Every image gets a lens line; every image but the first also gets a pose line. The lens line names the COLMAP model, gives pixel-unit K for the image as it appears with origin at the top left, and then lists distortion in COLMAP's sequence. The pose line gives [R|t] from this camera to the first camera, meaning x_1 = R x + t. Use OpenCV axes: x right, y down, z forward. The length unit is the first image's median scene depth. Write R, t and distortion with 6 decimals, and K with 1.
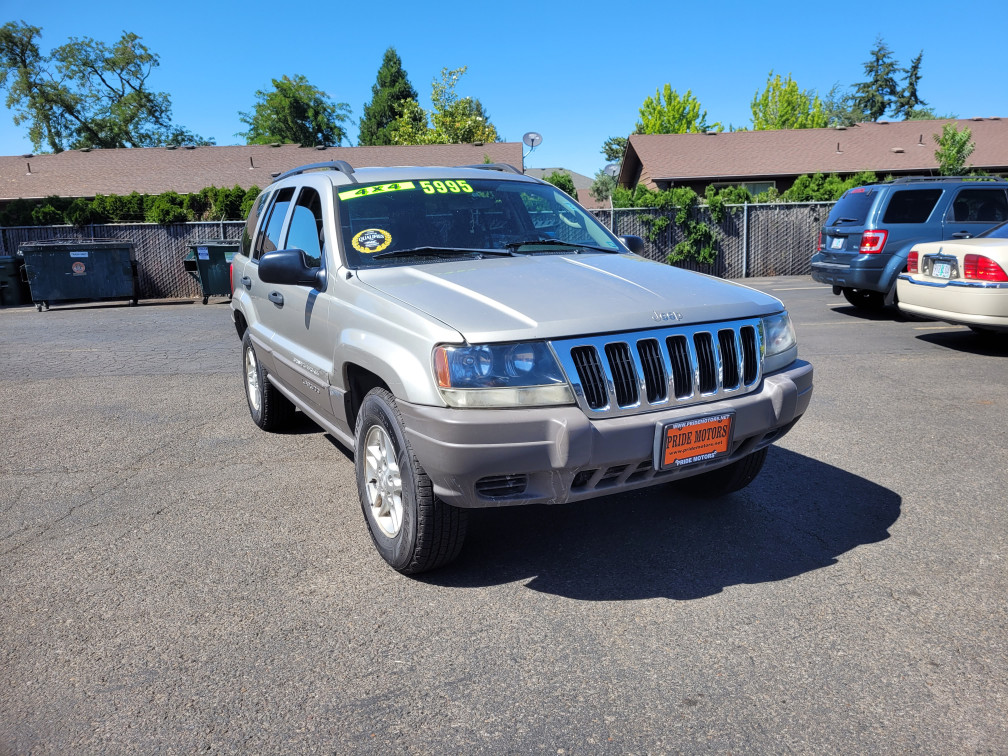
lens RADIAL K [[765.2, 0, 504.0], [0, 765.2, 378.0], [0, 0, 1]] dist [0.051184, -0.043387]
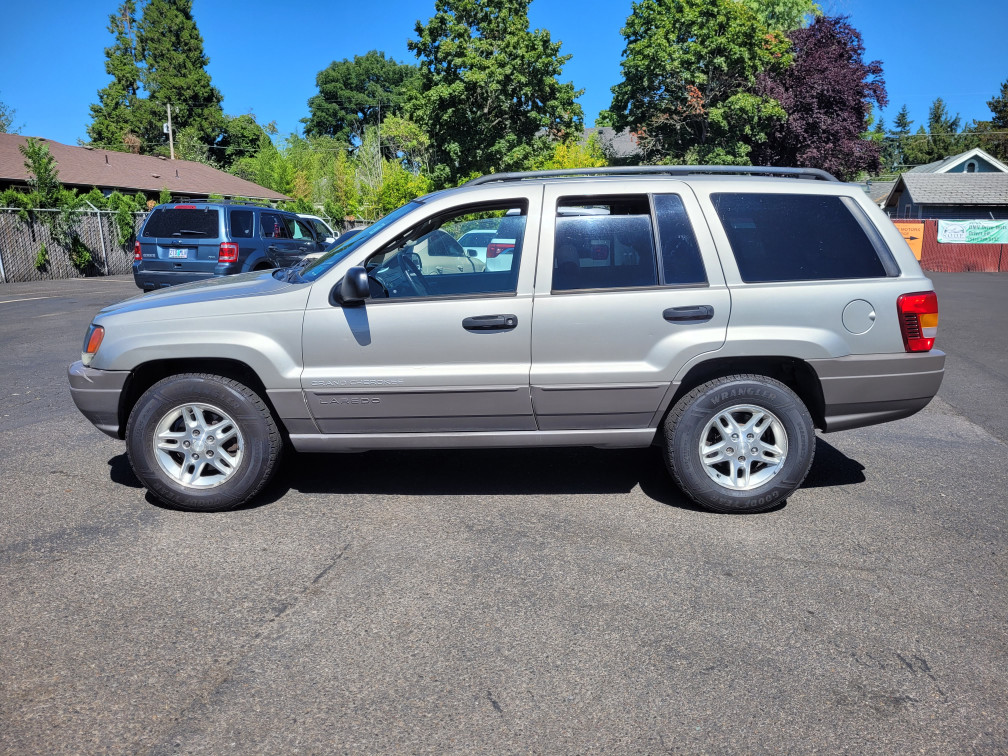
lens RADIAL K [[765.2, 0, 504.0], [0, 765.2, 378.0], [0, 0, 1]] dist [0.051184, -0.043387]
pose [[0.257095, -0.155640, 0.953771, -0.281033], [0.165873, 0.979406, 0.115111, -0.029054], [-0.952044, 0.128611, 0.277617, 0.160550]]
